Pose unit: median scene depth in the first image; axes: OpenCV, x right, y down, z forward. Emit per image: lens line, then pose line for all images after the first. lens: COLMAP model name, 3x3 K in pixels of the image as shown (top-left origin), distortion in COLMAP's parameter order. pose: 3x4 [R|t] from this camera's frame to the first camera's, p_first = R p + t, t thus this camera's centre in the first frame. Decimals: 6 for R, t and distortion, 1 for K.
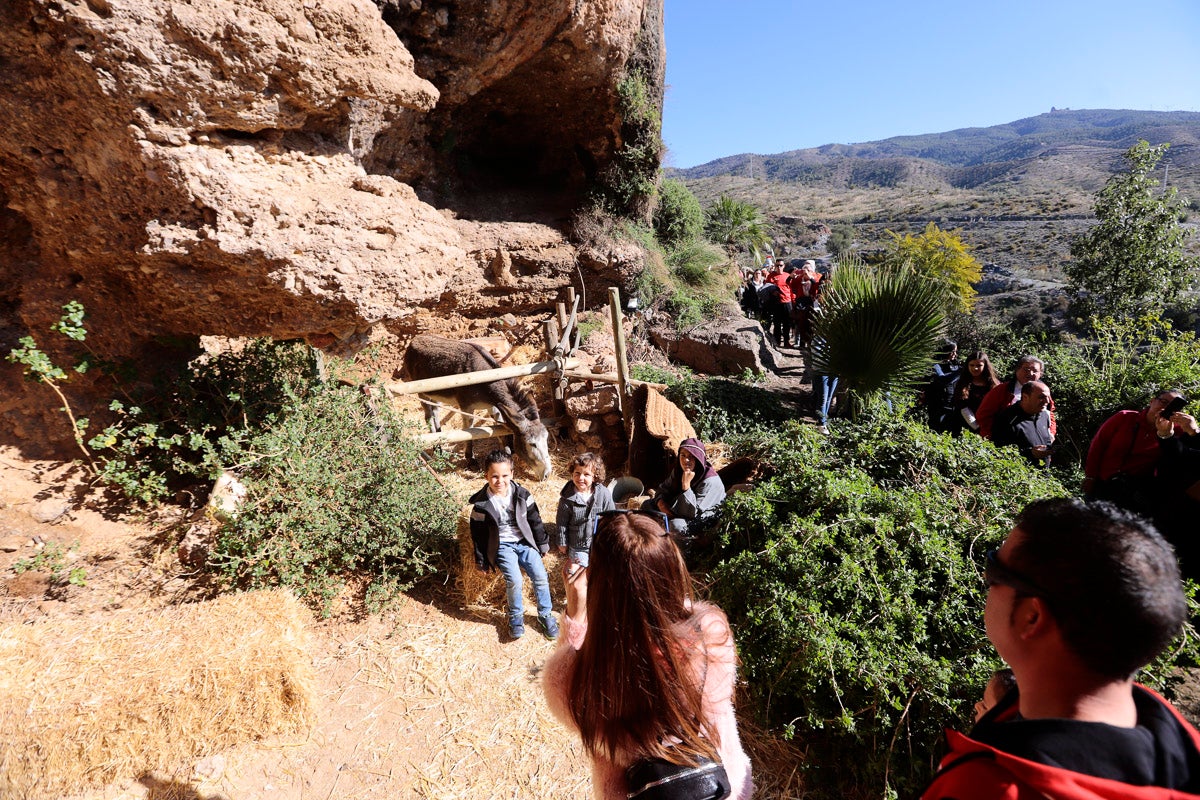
lens RADIAL K [[545.3, 0, 600.0], [0, 545.3, 400.0], [0, 0, 1]] dist [-0.047854, 0.014996]
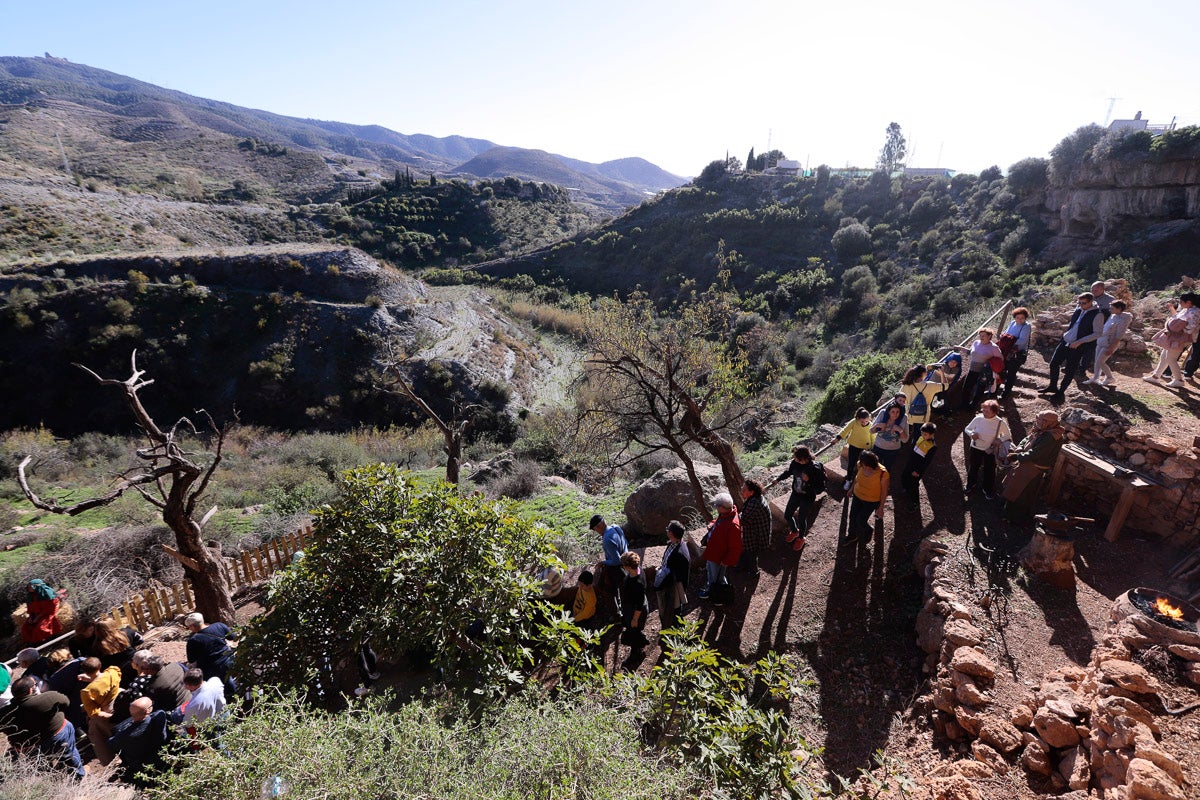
lens RADIAL K [[545.3, 0, 600.0], [0, 545.3, 400.0], [0, 0, 1]] dist [-0.047854, 0.014996]
pose [[0.171964, -0.285925, 0.942696, 0.145593], [0.228084, 0.942504, 0.244260, 0.034923], [-0.958335, 0.173009, 0.227292, -0.160748]]
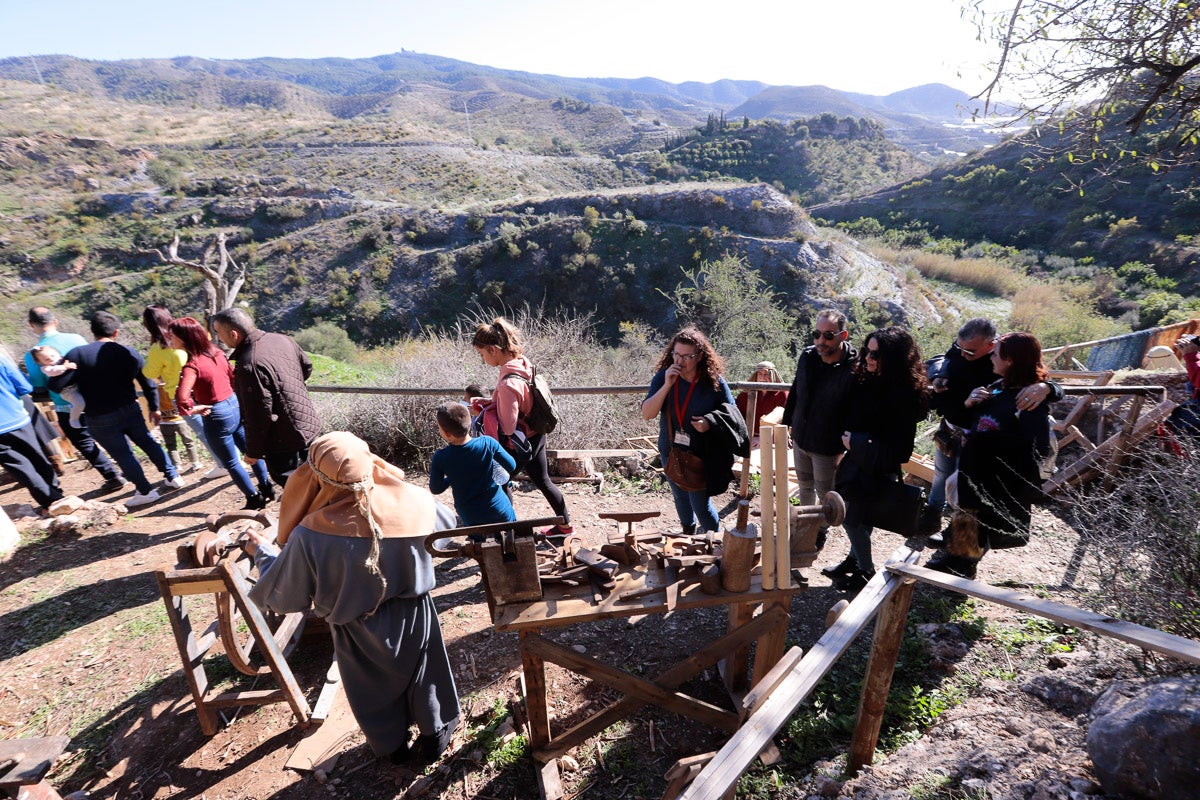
lens RADIAL K [[545.3, 0, 600.0], [0, 545.3, 400.0], [0, 0, 1]] dist [-0.047854, 0.014996]
pose [[0.574583, -0.318222, 0.754049, 0.078108], [0.231483, 0.946885, 0.223214, 0.010969], [-0.785029, 0.046295, 0.617727, -0.008356]]
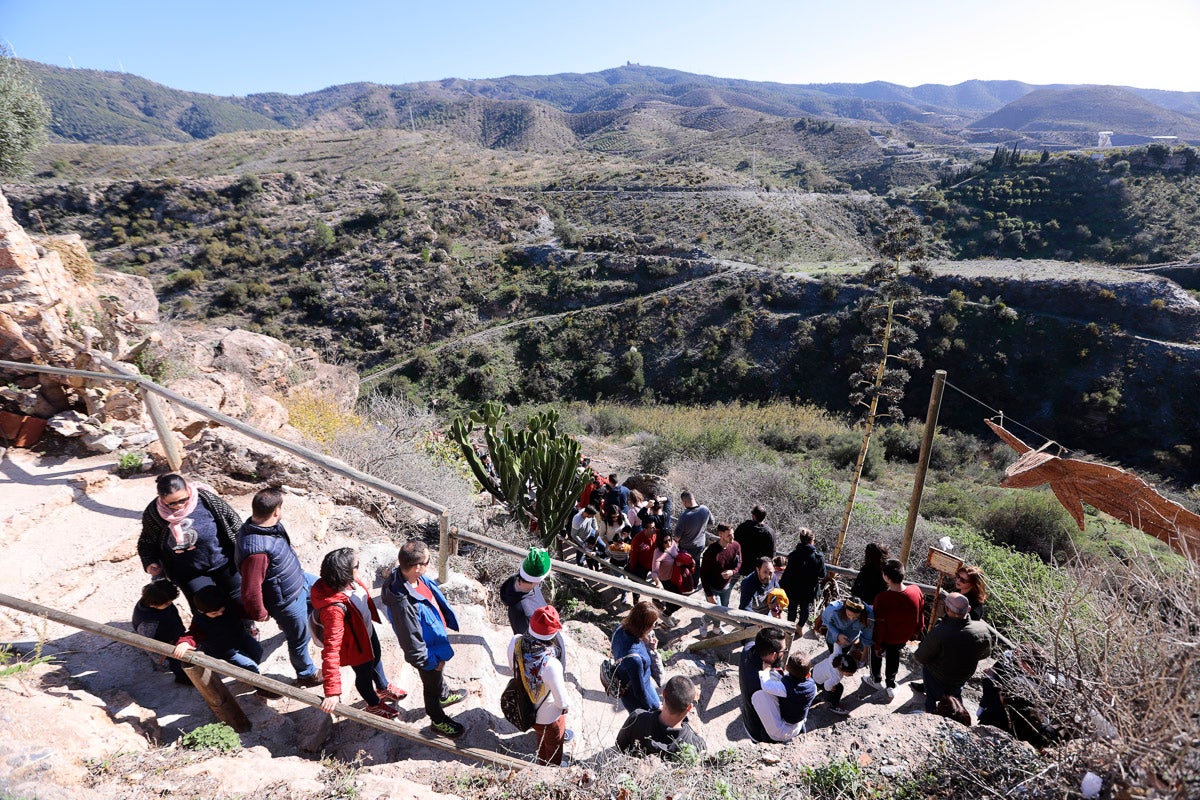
lens RADIAL K [[545.3, 0, 600.0], [0, 545.3, 400.0], [0, 0, 1]] dist [-0.047854, 0.014996]
pose [[0.815266, -0.215793, 0.537378, -0.093314], [0.157768, 0.975640, 0.152431, -0.090377], [-0.557181, -0.039491, 0.829452, 0.071542]]
